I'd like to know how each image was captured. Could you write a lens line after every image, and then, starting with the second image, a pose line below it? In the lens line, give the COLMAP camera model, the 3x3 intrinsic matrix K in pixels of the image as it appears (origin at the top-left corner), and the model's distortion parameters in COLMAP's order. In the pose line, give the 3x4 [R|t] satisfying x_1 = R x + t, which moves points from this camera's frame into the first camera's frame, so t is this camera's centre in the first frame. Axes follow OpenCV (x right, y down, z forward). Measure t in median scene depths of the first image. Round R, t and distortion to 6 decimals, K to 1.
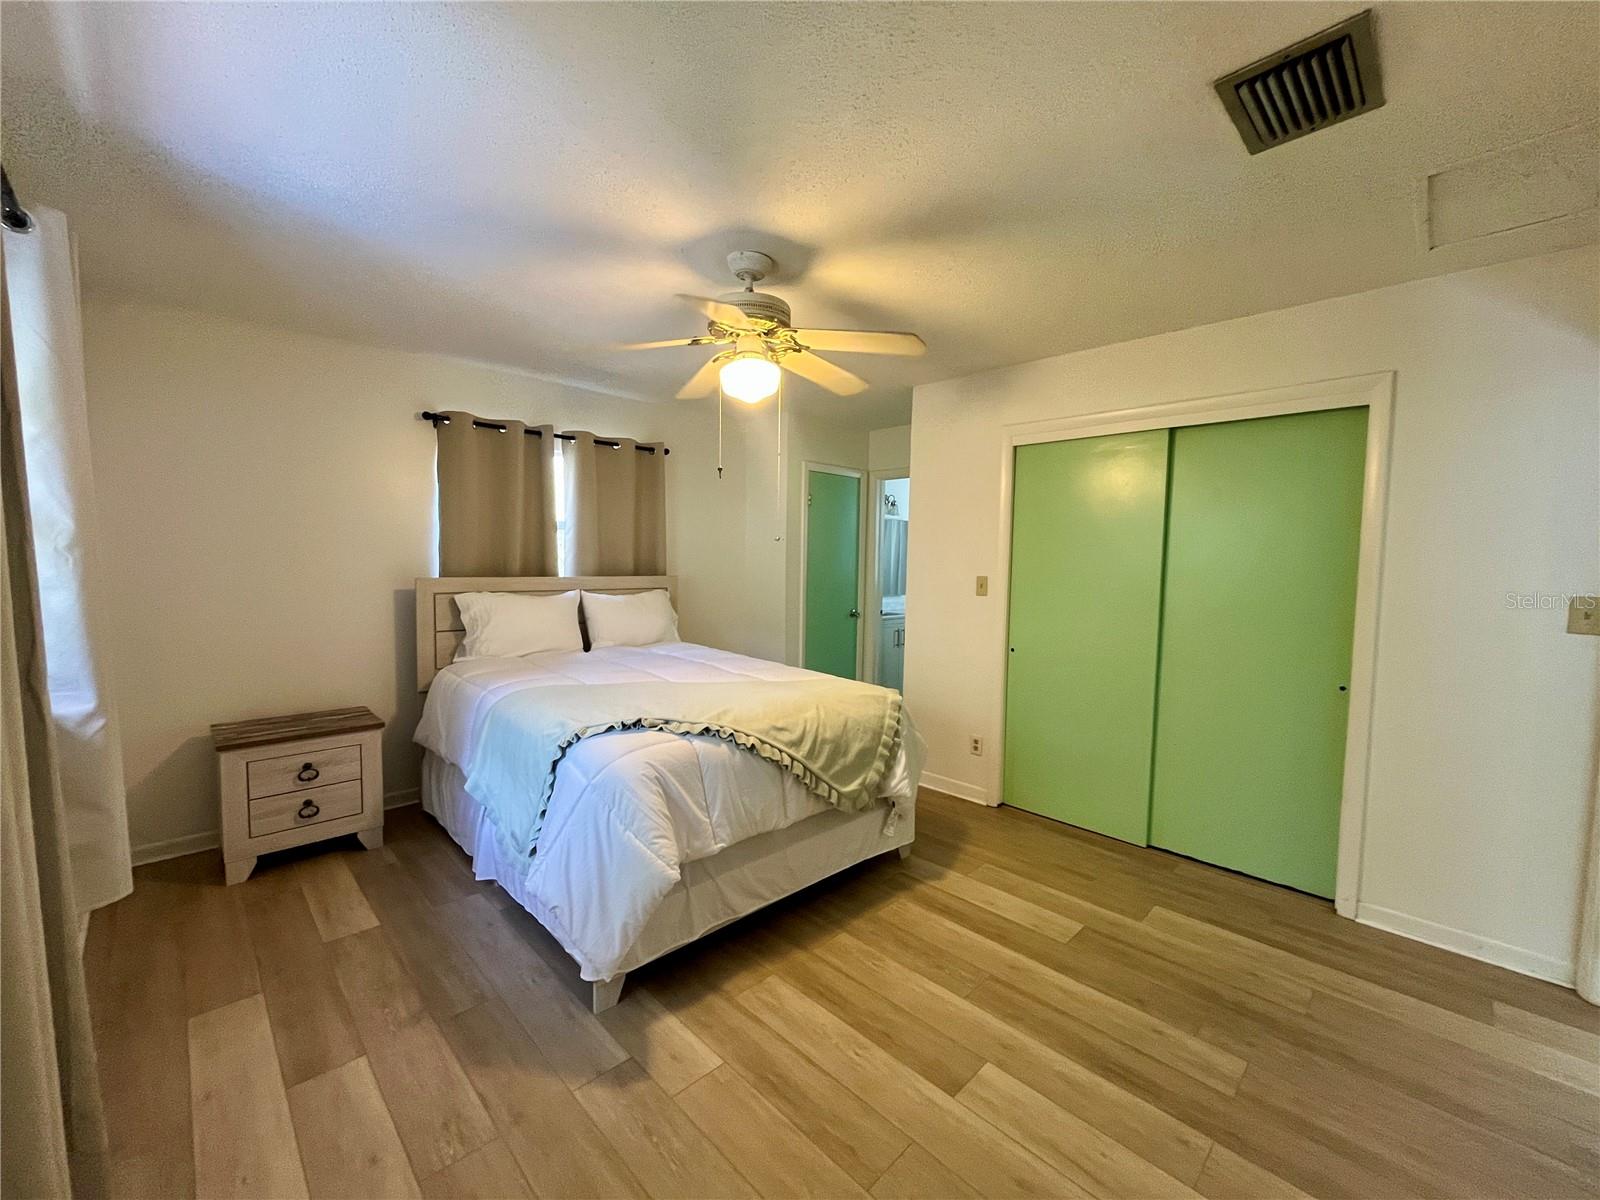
lens RADIAL K [[645.0, 0, 800.3], [0, 645.0, 599.0], [0, 0, 1]] dist [-0.001729, -0.000257]
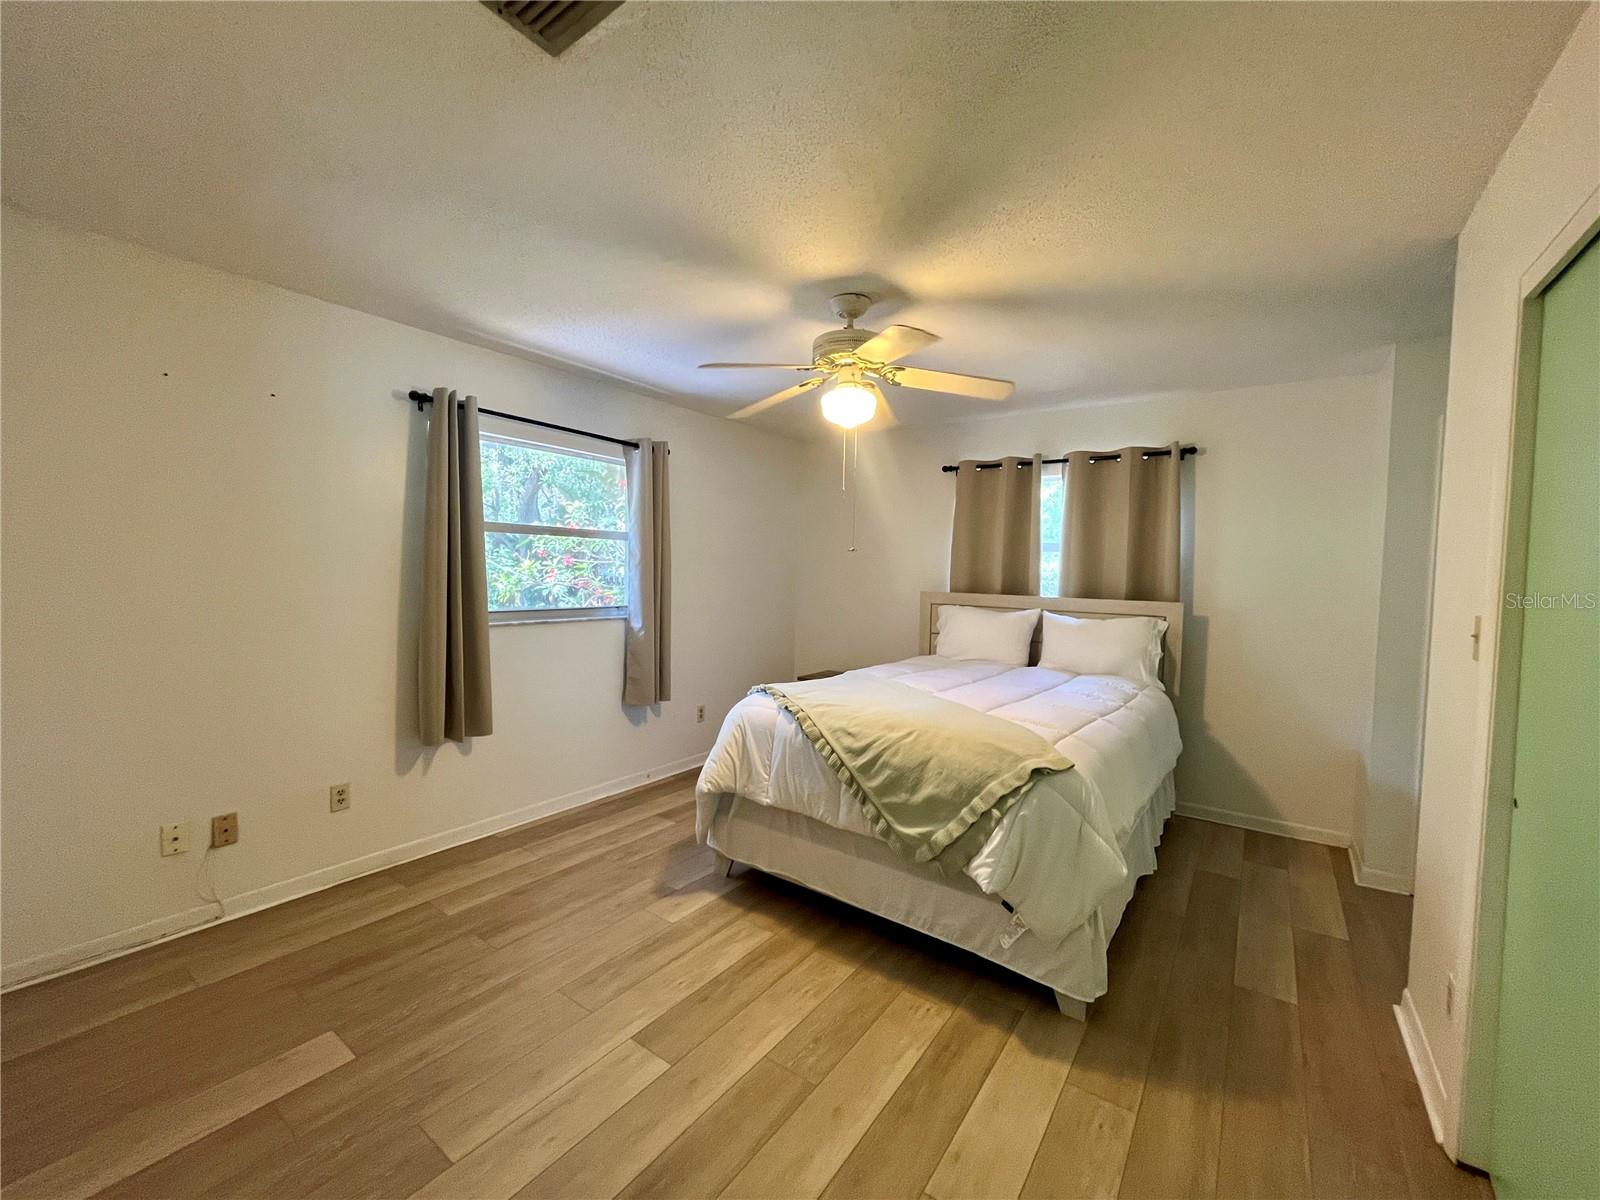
lens RADIAL K [[645.0, 0, 795.7], [0, 645.0, 600.3], [0, 0, 1]] dist [-0.001729, -0.000257]
pose [[0.169790, 0.031940, -0.984963, 0.929512], [-0.088490, 0.995931, 0.017041, -0.019333], [0.981499, 0.084266, 0.171925, 0.697770]]
